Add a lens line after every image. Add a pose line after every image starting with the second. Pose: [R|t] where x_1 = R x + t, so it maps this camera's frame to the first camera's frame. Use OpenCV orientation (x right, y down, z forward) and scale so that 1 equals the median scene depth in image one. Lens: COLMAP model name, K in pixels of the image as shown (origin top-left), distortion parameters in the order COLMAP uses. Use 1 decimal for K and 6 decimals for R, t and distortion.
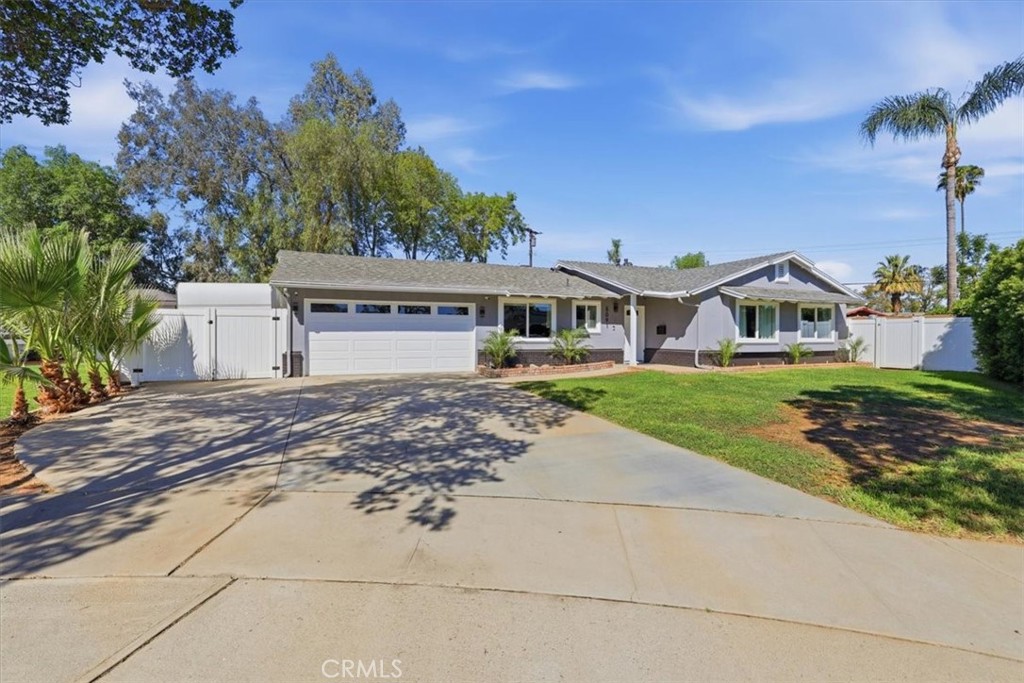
lens RADIAL K [[443.5, 0, 505.0], [0, 443.5, 339.2], [0, 0, 1]] dist [-0.042543, 0.015611]
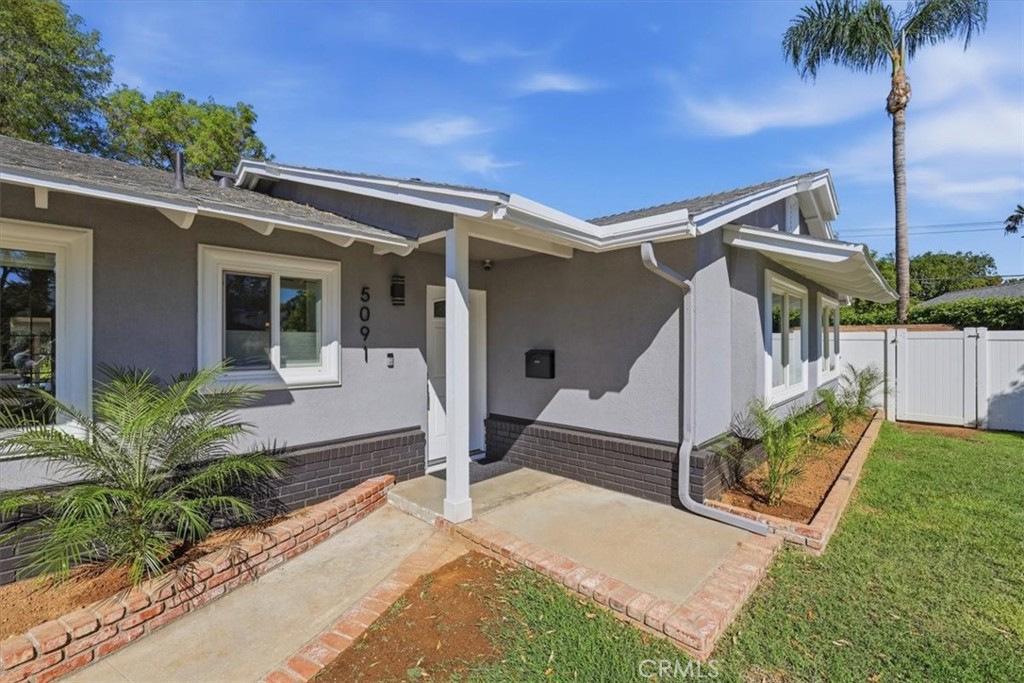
lens RADIAL K [[443.5, 0, 505.0], [0, 443.5, 339.2], [0, 0, 1]] dist [-0.042543, 0.015611]
pose [[0.918058, -0.003804, 0.396428, 0.210926], [0.007644, 0.999938, -0.008106, -0.037884], [-0.396372, 0.010472, 0.918030, 0.741632]]
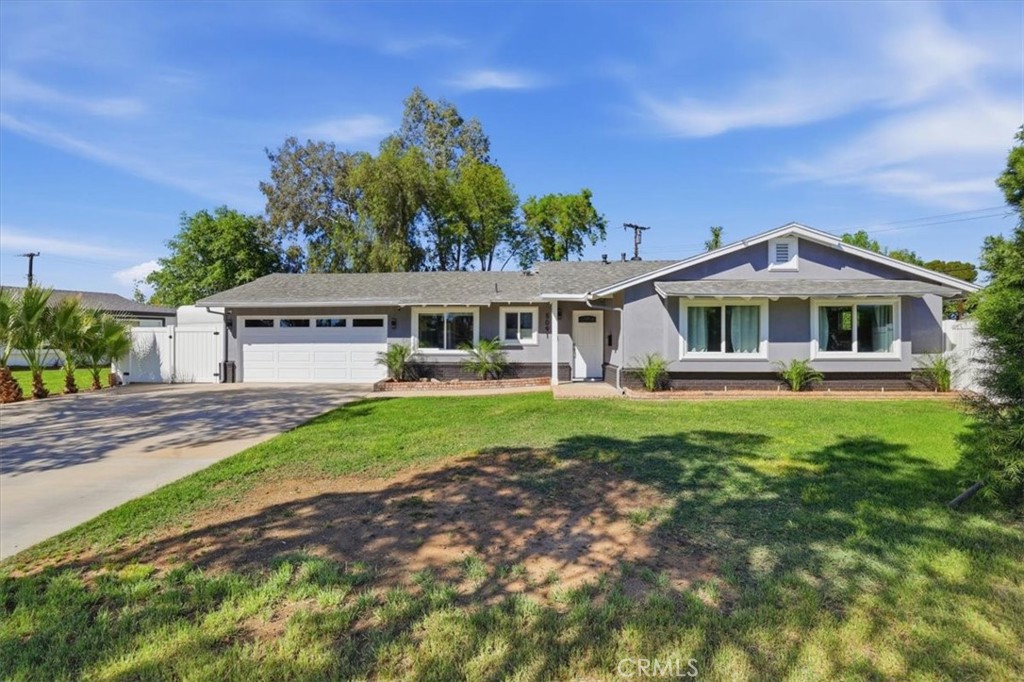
lens RADIAL K [[443.5, 0, 505.0], [0, 443.5, 338.7], [0, 0, 1]] dist [-0.042543, 0.015611]
pose [[0.903893, -0.004554, -0.427735, 0.548629], [-0.000692, 0.999926, -0.012108, -0.014676], [0.427758, 0.011240, 0.903823, 0.203502]]
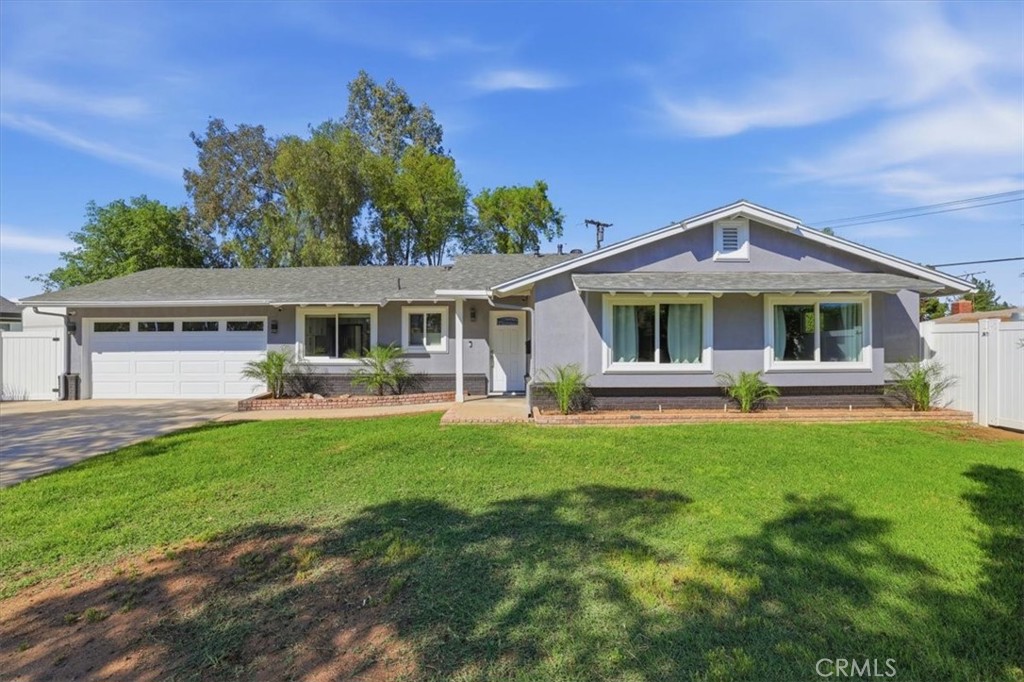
lens RADIAL K [[443.5, 0, 505.0], [0, 443.5, 338.7], [0, 0, 1]] dist [-0.042543, 0.015611]
pose [[0.922936, -0.008805, -0.384853, 0.600560], [0.003236, 0.999881, -0.015116, -0.024153], [0.384940, 0.012706, 0.922854, 0.391467]]
